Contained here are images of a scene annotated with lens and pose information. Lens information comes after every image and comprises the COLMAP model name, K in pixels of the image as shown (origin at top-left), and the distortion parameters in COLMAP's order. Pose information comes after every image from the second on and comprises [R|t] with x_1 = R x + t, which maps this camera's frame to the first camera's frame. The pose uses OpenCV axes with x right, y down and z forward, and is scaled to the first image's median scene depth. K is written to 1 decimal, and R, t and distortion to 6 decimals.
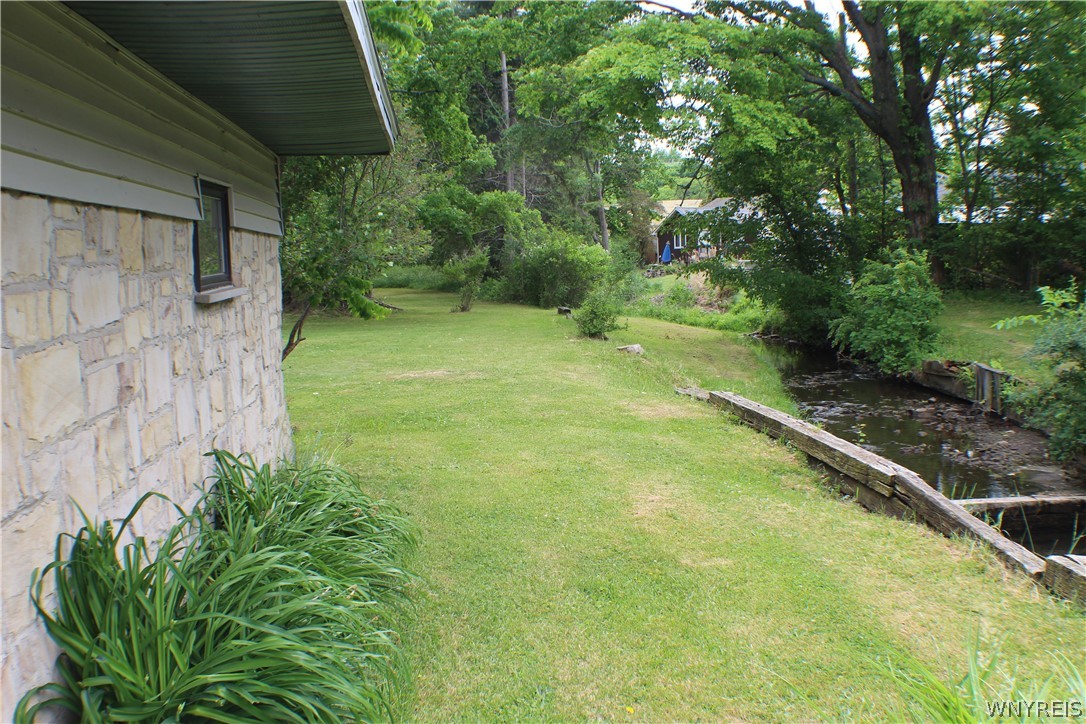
lens RADIAL K [[1056.4, 0, 539.8], [0, 1056.4, 362.8], [0, 0, 1]] dist [-0.216404, 0.096372]
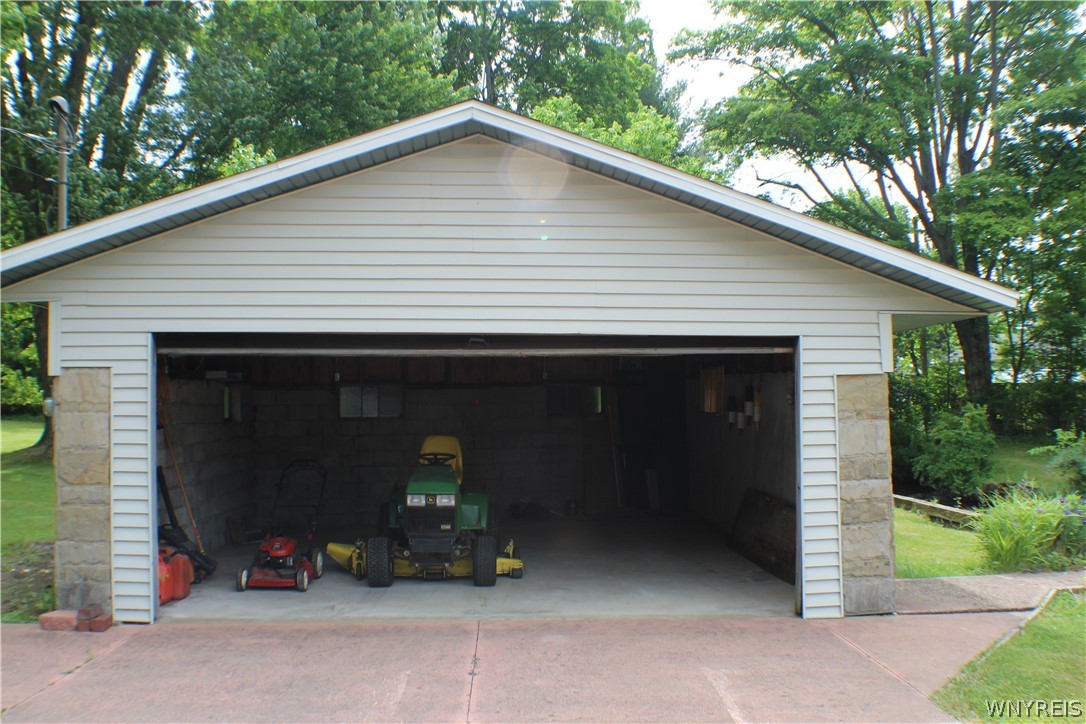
lens RADIAL K [[1045.3, 0, 543.4], [0, 1045.3, 411.1], [0, 0, 1]] dist [-0.204284, 0.083074]
pose [[0.998854, 0.013726, -0.045861, -0.146418], [-0.017982, 0.995436, -0.093726, 0.033880], [0.044365, 0.094443, 0.994541, -0.360829]]
